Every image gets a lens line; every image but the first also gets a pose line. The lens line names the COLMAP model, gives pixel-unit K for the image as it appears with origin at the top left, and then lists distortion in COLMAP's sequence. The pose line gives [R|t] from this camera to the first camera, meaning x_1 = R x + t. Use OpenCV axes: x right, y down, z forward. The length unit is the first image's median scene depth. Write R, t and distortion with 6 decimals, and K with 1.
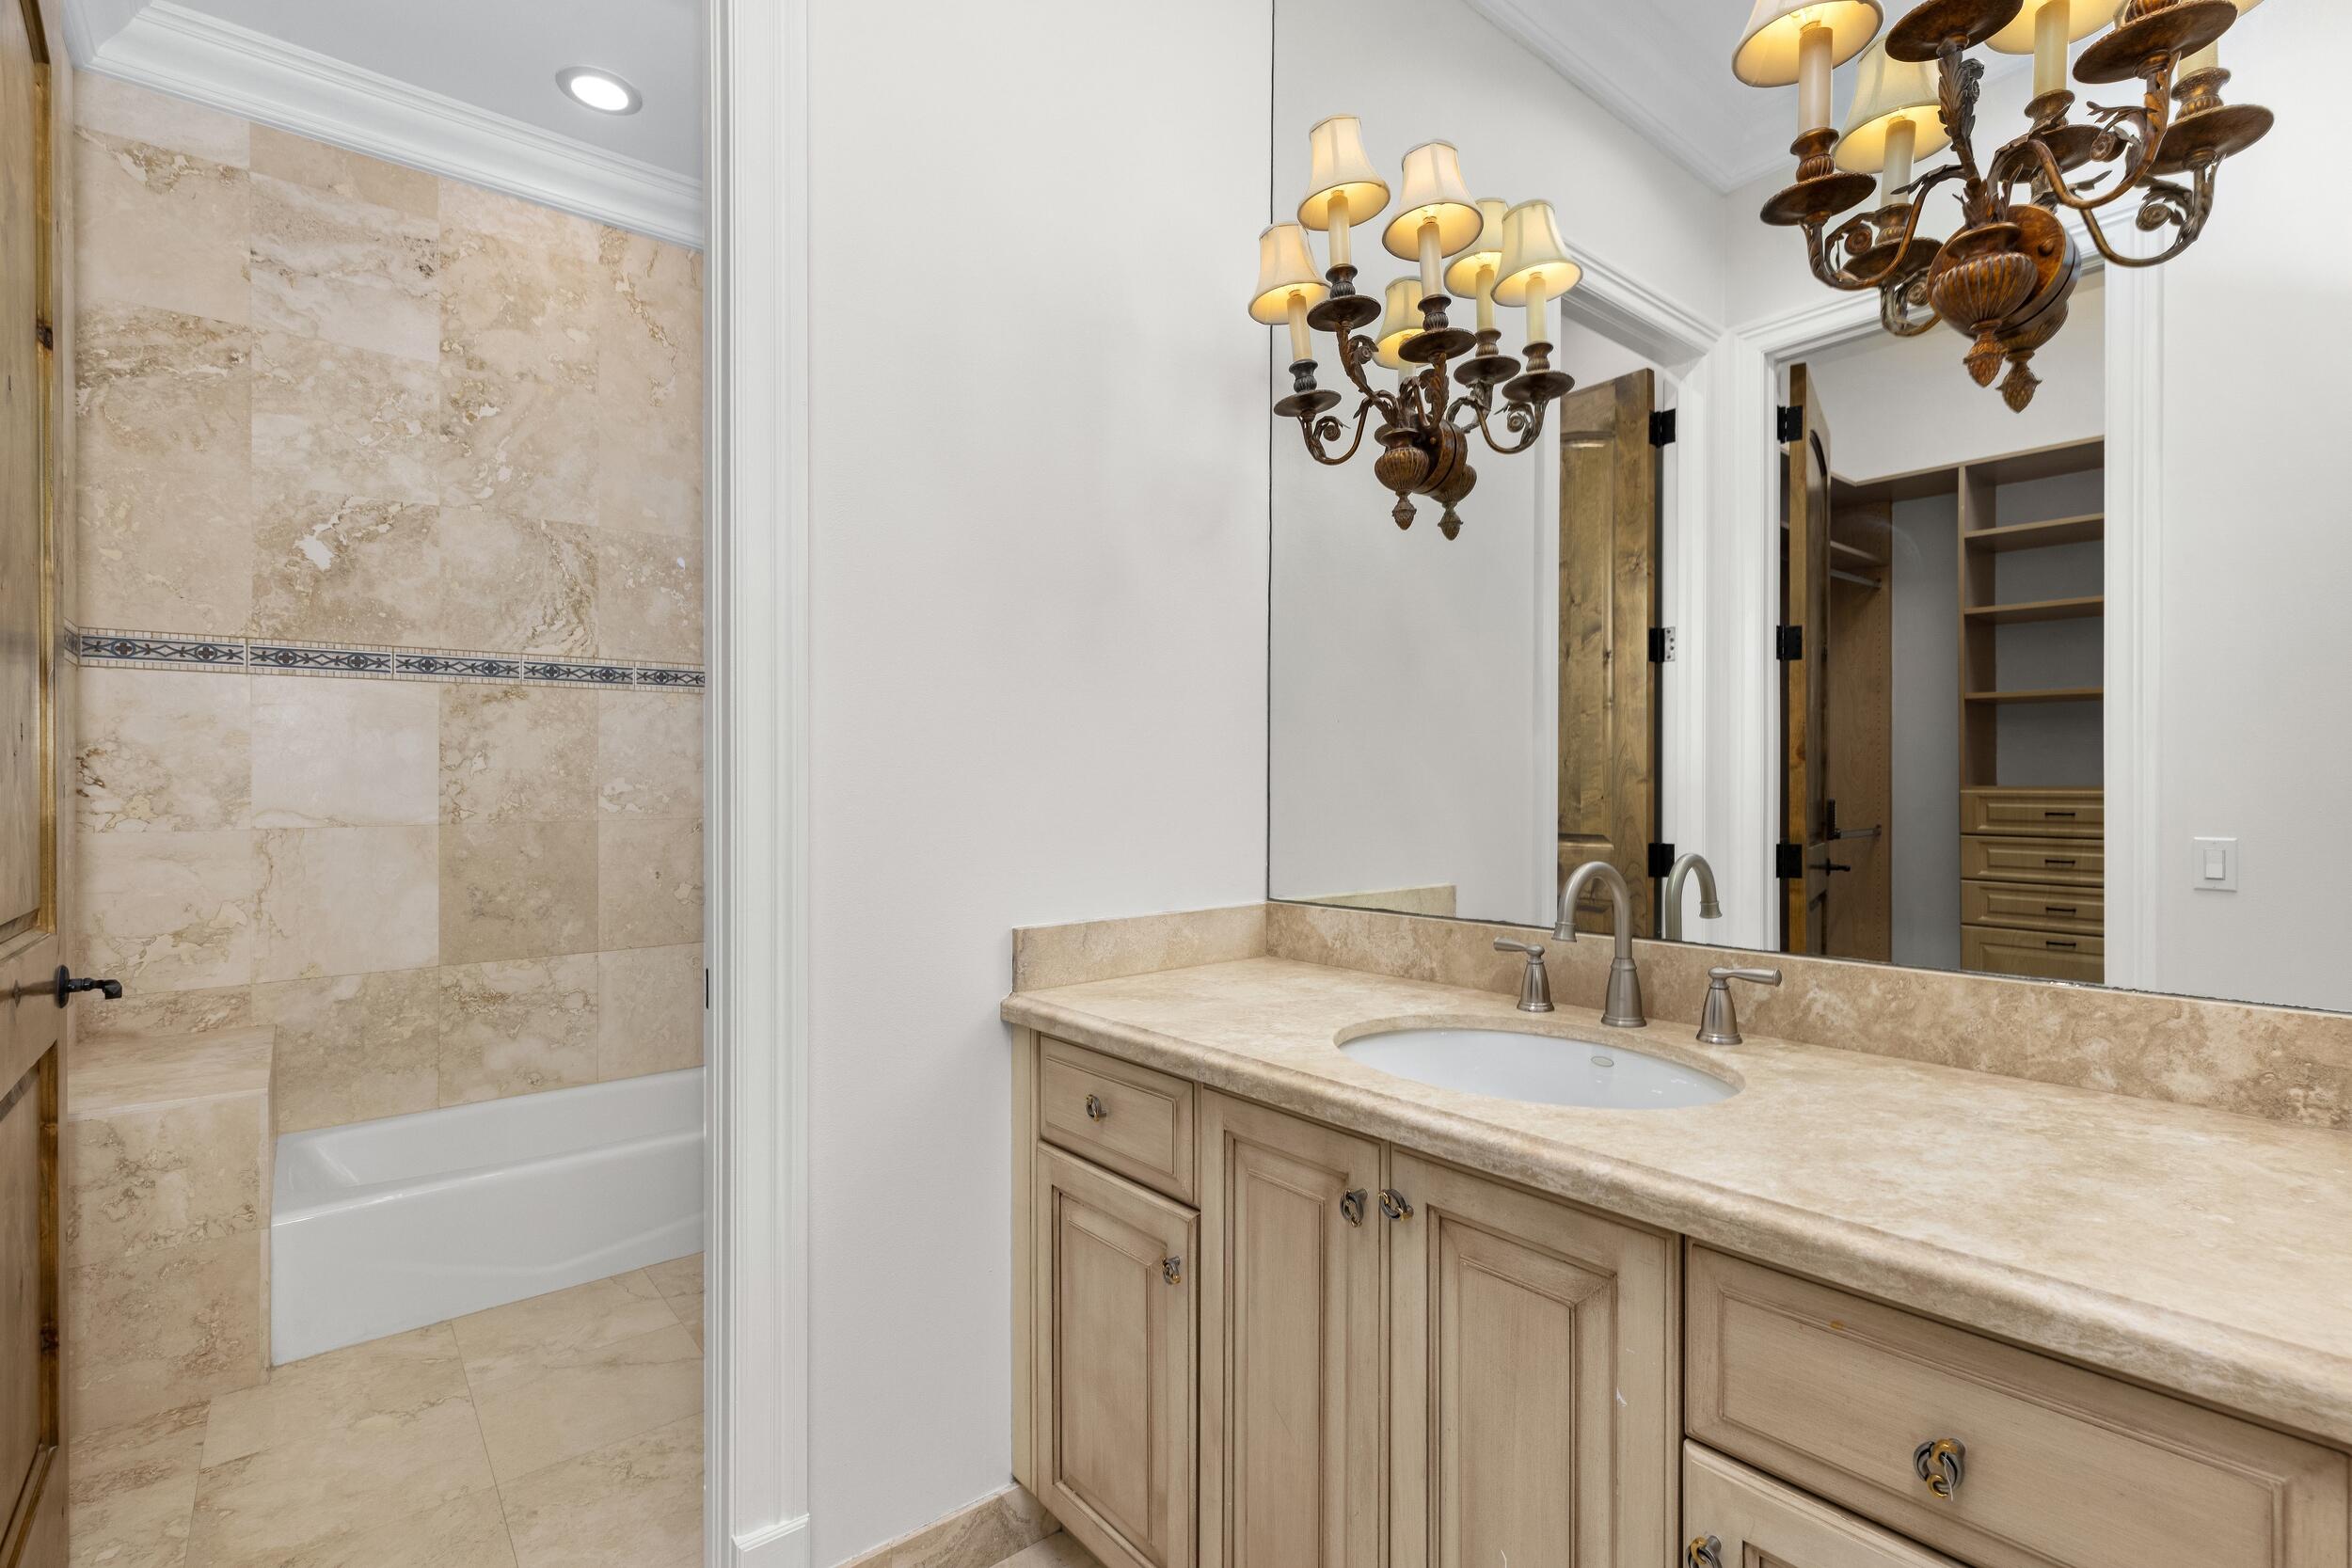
lens RADIAL K [[1077.1, 0, 1178.4], [0, 1077.1, 785.5], [0, 0, 1]] dist [0.002964, -0.000082]
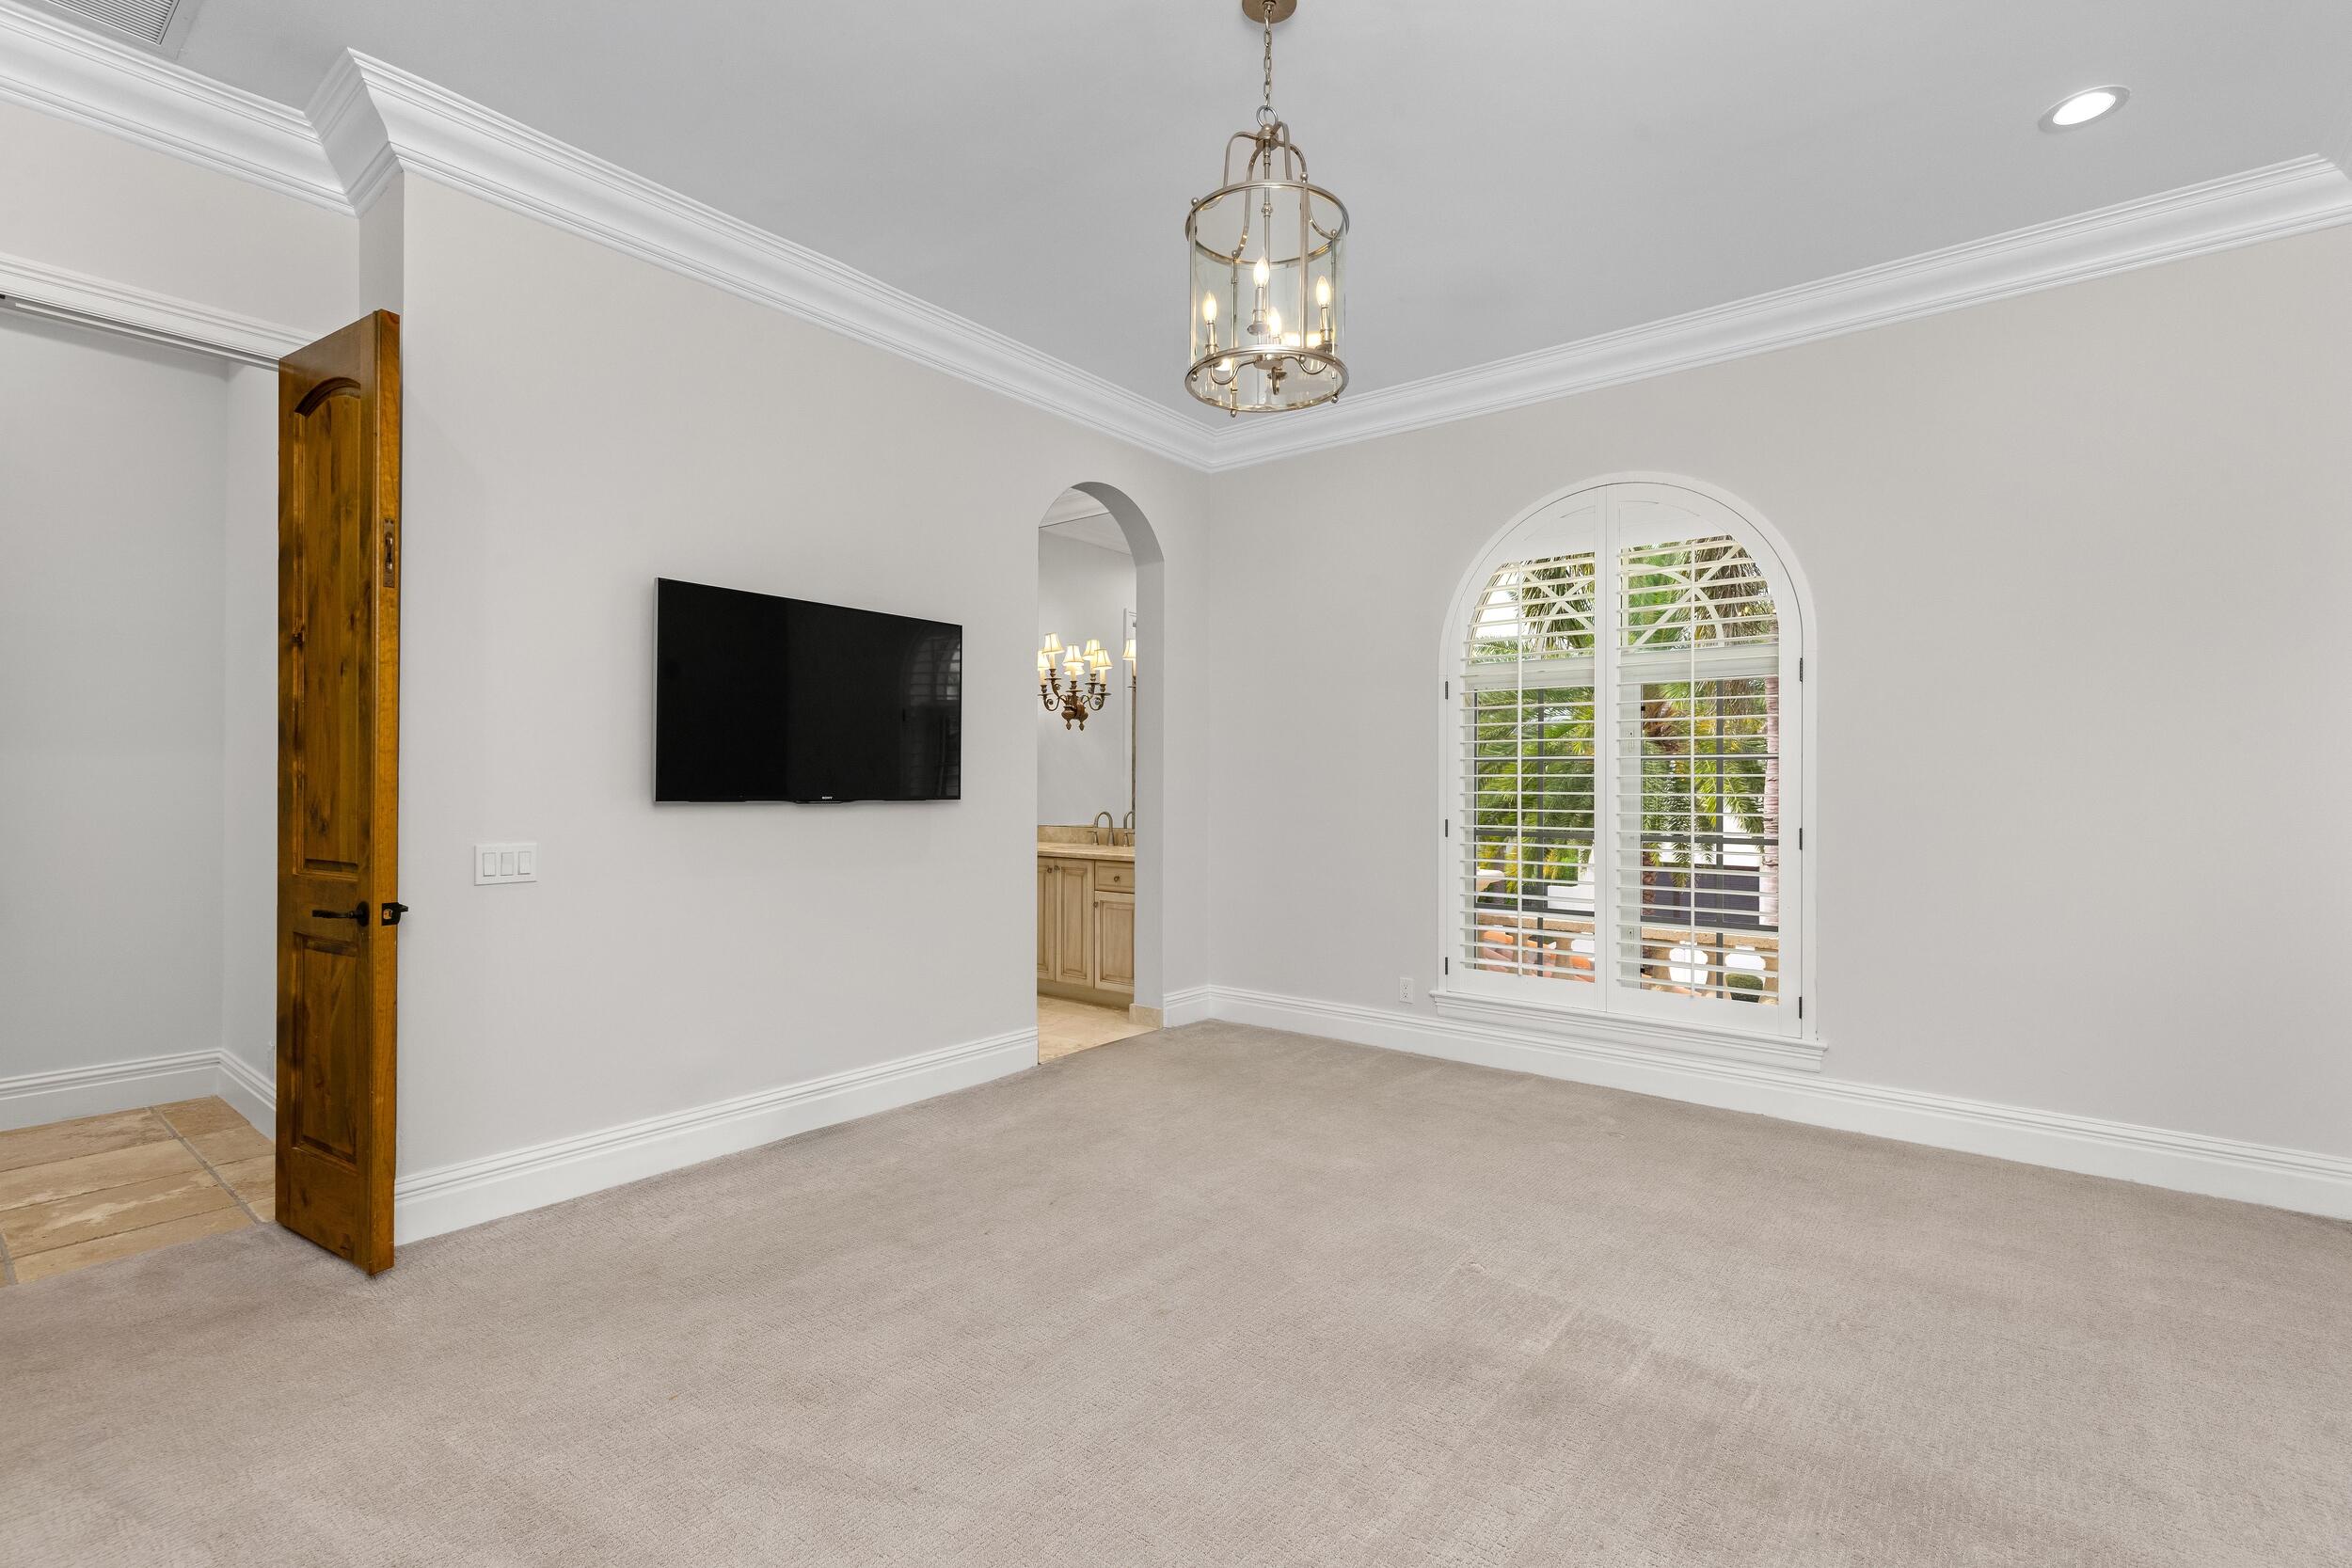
lens RADIAL K [[1077.1, 0, 1176.1], [0, 1077.1, 784.1], [0, 0, 1]] dist [0.002964, -0.000082]
pose [[0.978177, 0.001988, 0.207766, -0.237637], [-0.001223, 0.999992, -0.003810, -0.020822], [-0.207771, 0.003473, 0.978171, -3.077819]]
